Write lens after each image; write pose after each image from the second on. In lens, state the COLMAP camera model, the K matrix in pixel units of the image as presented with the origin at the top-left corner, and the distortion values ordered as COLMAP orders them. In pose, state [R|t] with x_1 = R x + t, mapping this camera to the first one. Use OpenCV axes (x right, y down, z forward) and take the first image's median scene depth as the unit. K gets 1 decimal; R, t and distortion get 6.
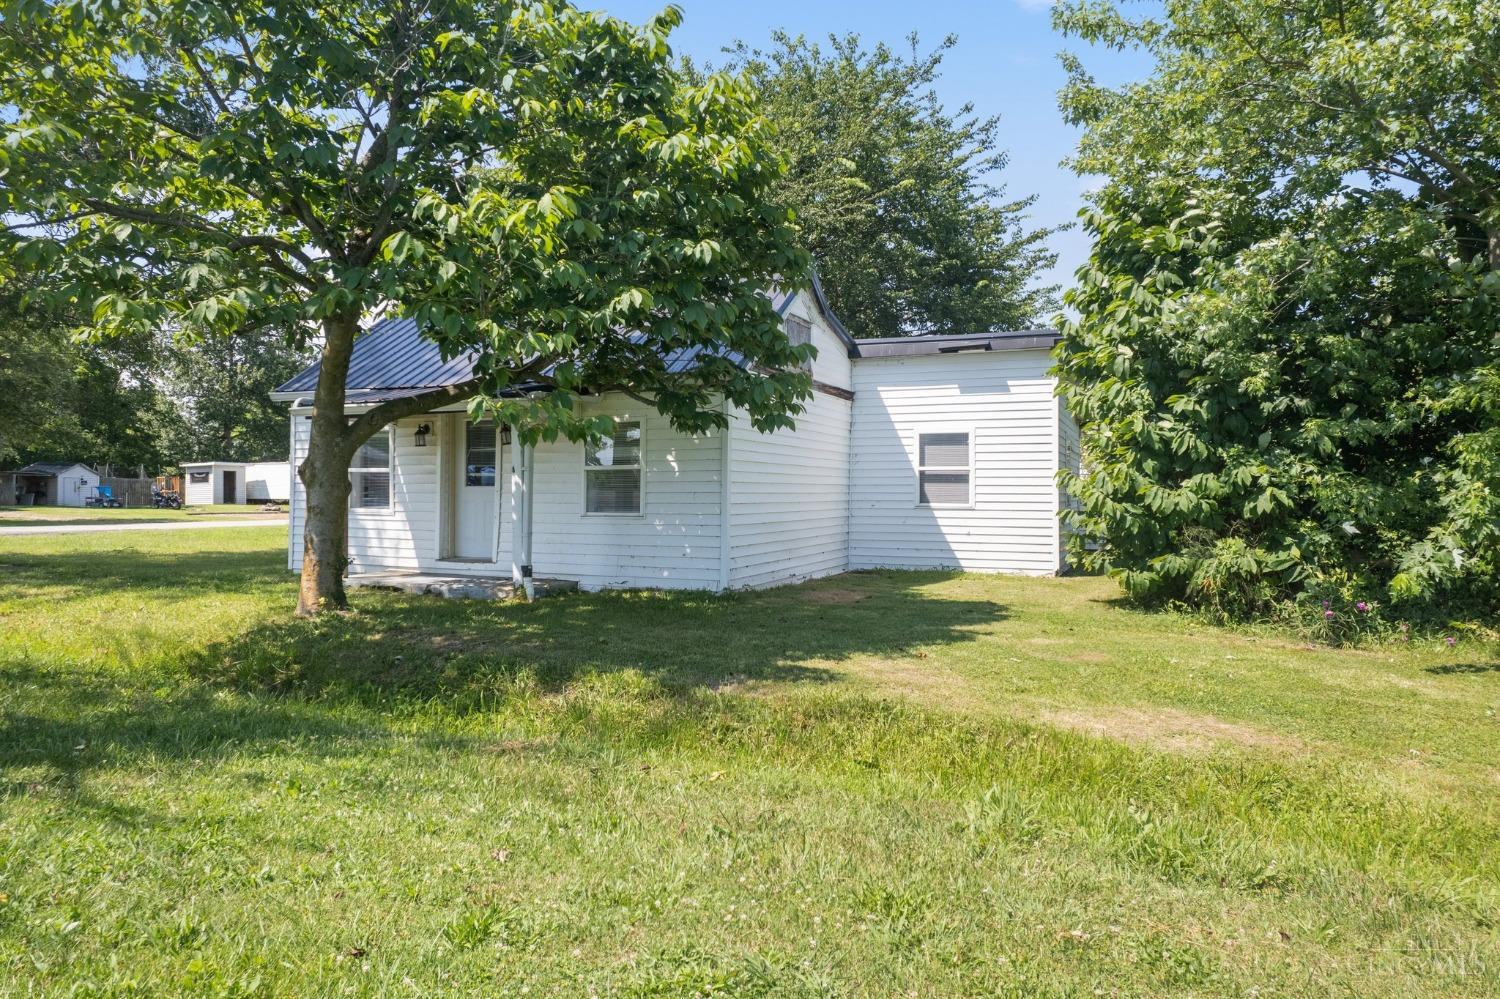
lens RADIAL K [[950.3, 0, 750.0], [0, 950.3, 499.5], [0, 0, 1]] dist [-0.073812, 0.080337]
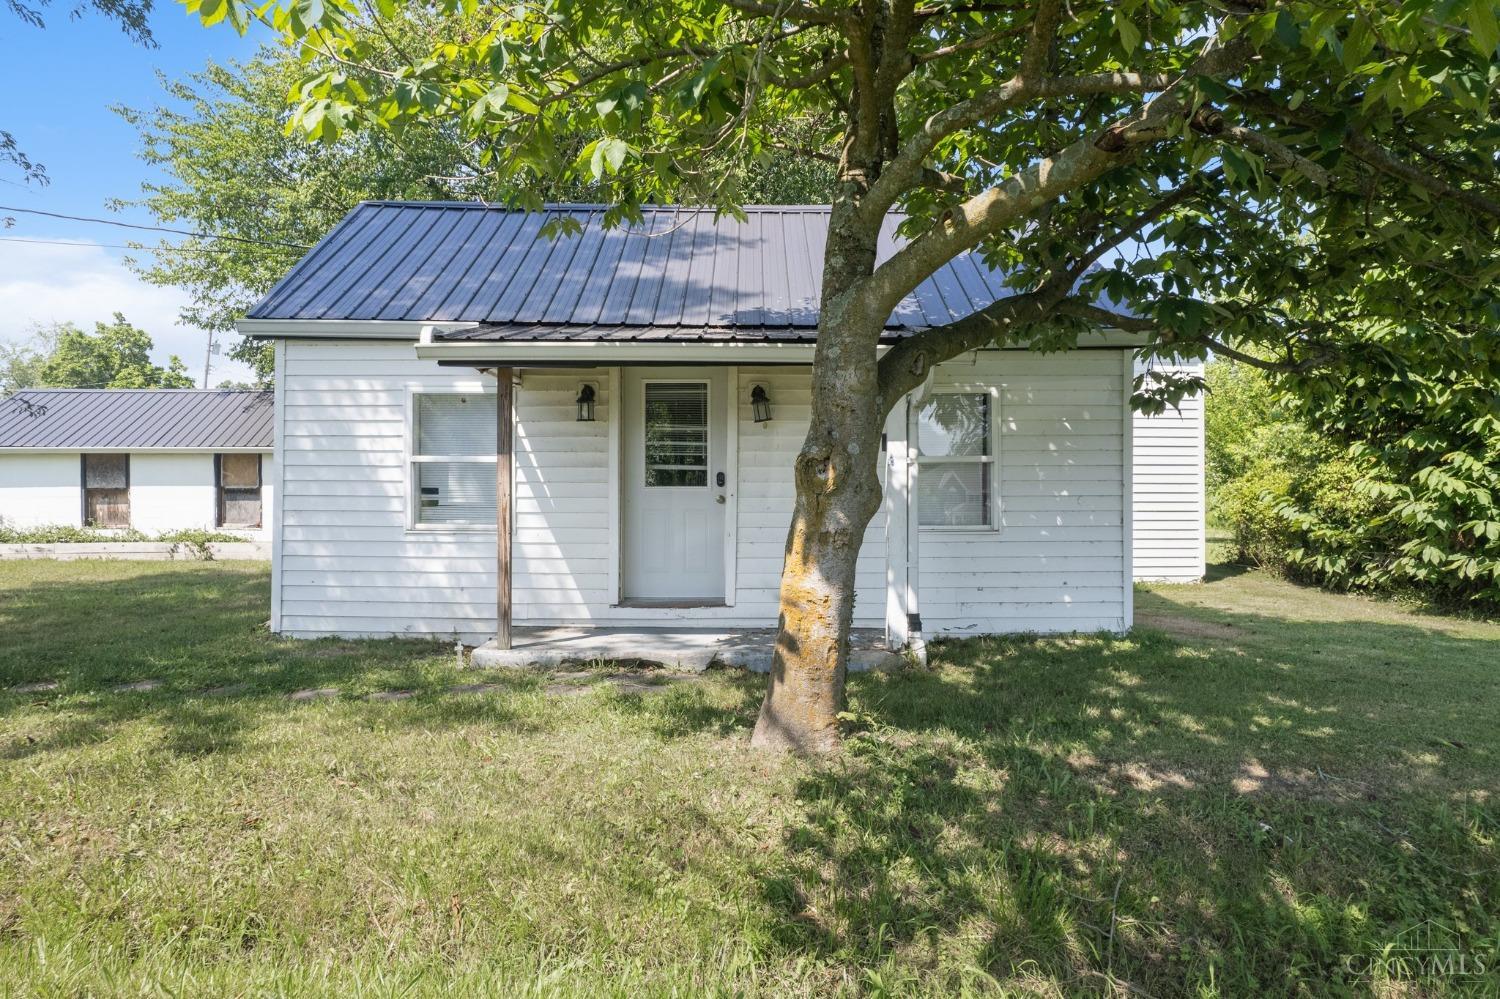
lens RADIAL K [[950.3, 0, 750.0], [0, 950.3, 499.5], [0, 0, 1]] dist [-0.073812, 0.080337]
pose [[0.908103, -0.007692, 0.418676, -0.525030], [0.004331, 0.999950, 0.008975, -0.010986], [-0.418724, -0.006337, 0.908091, 0.410691]]
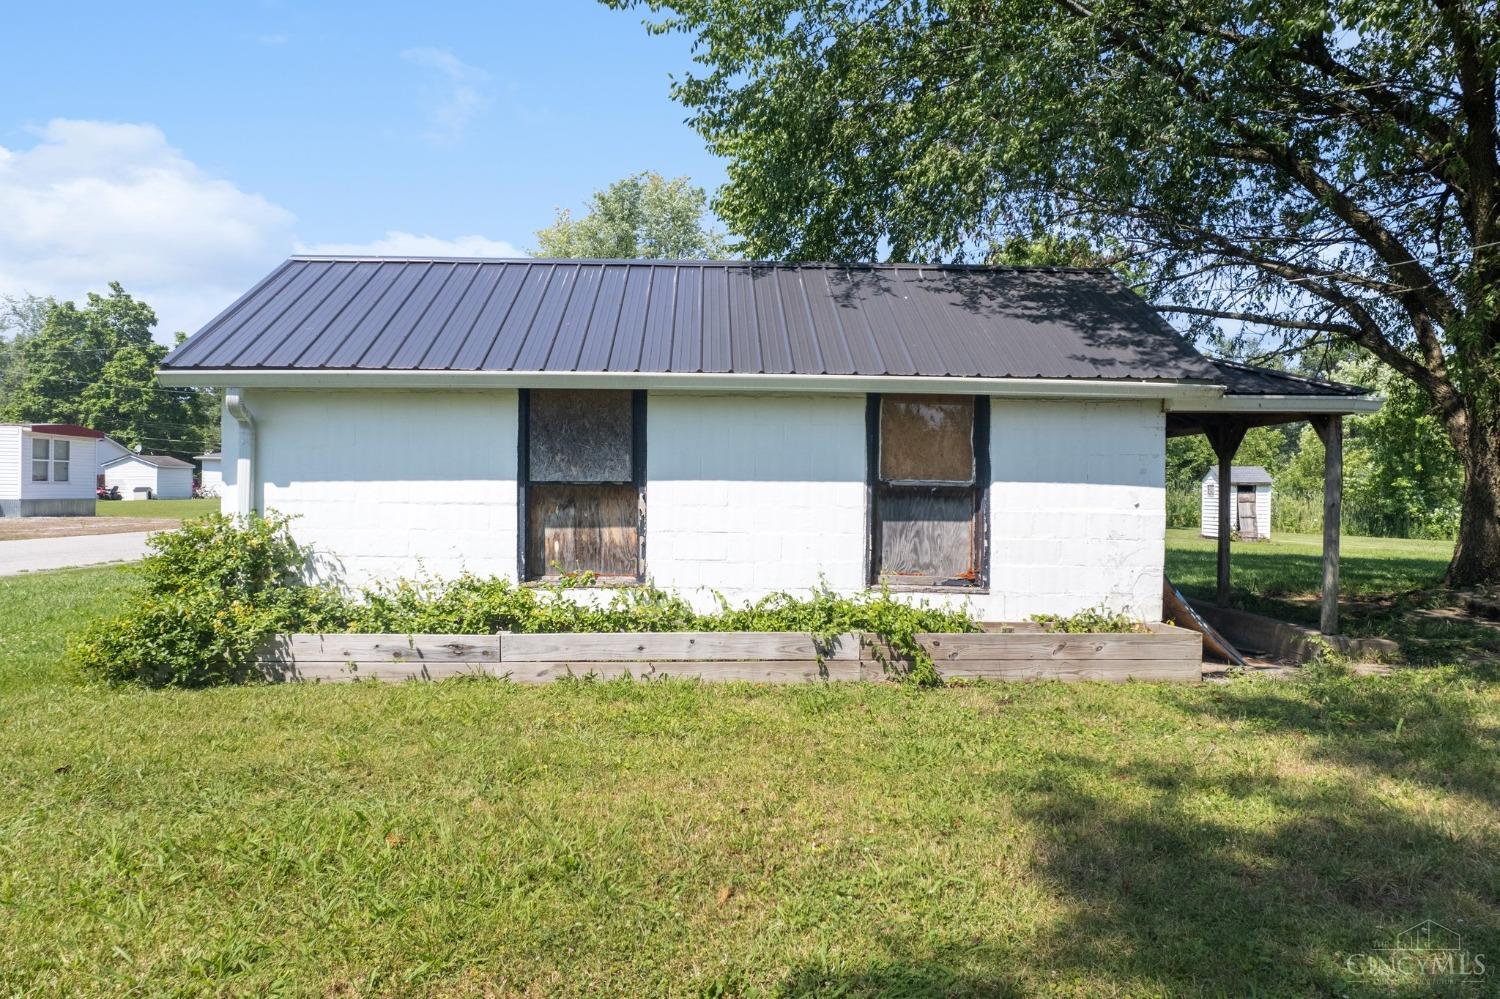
lens RADIAL K [[950.3, 0, 750.0], [0, 950.3, 499.5], [0, 0, 1]] dist [-0.073812, 0.080337]
pose [[0.892509, 0.000016, 0.451030, -1.007012], [-0.003438, 0.999971, 0.006767, -0.014057], [-0.451017, -0.007590, 0.892483, 1.632979]]
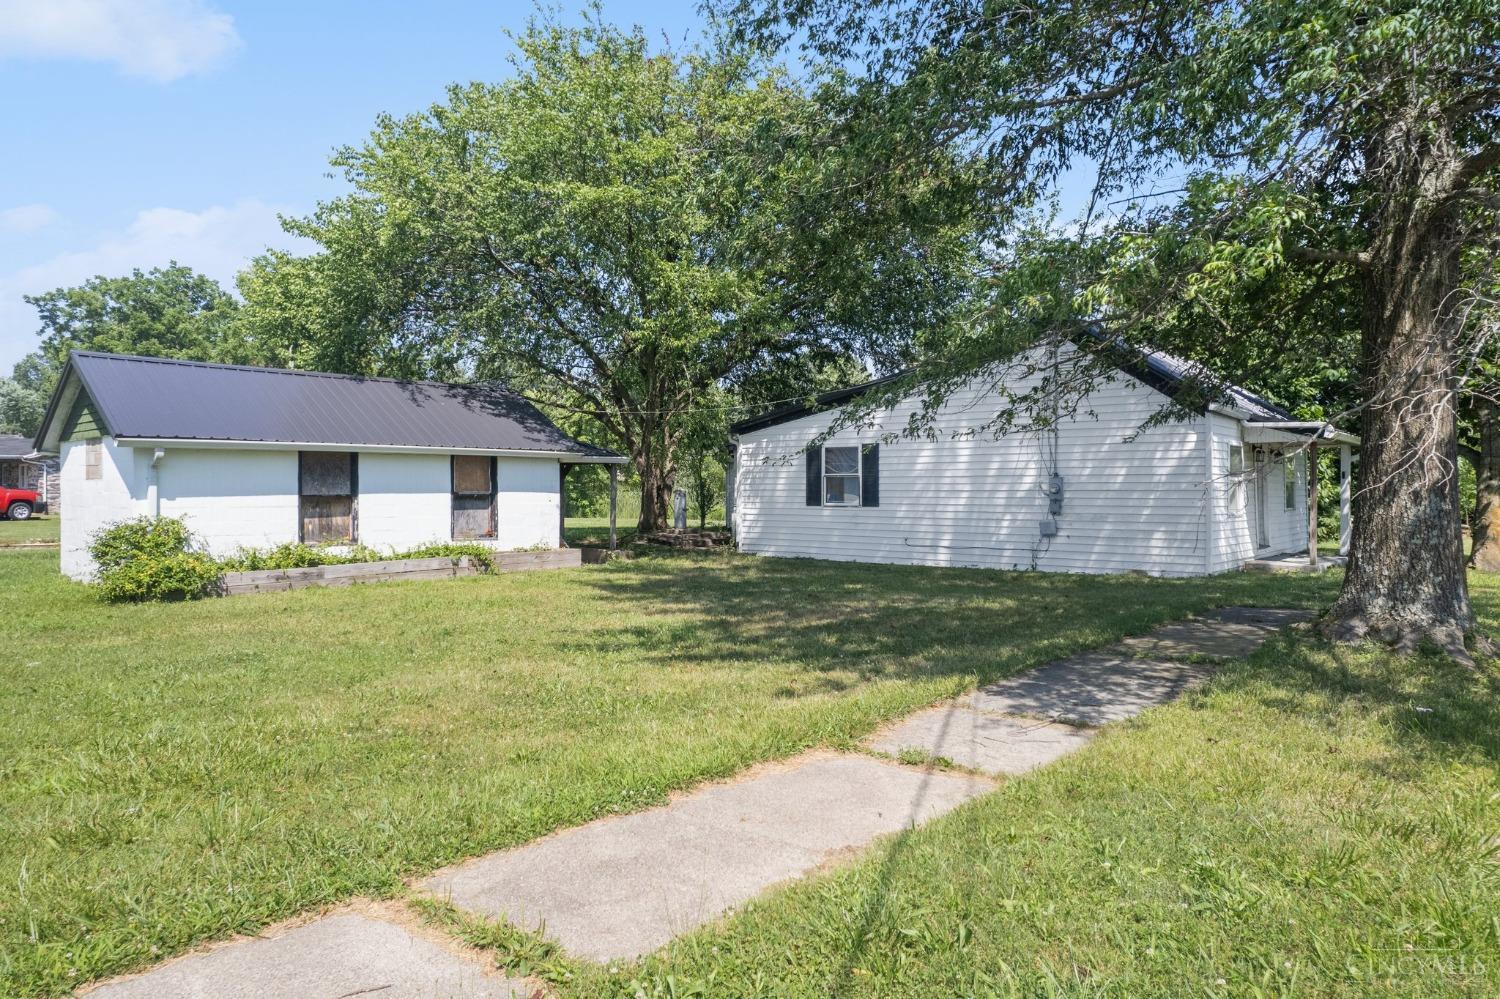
lens RADIAL K [[950.3, 0, 750.0], [0, 950.3, 499.5], [0, 0, 1]] dist [-0.073812, 0.080337]
pose [[0.271145, -0.018547, 0.962360, -1.836731], [0.007053, 0.999826, 0.017282, -0.031882], [-0.962513, 0.002102, 0.271228, 1.364210]]
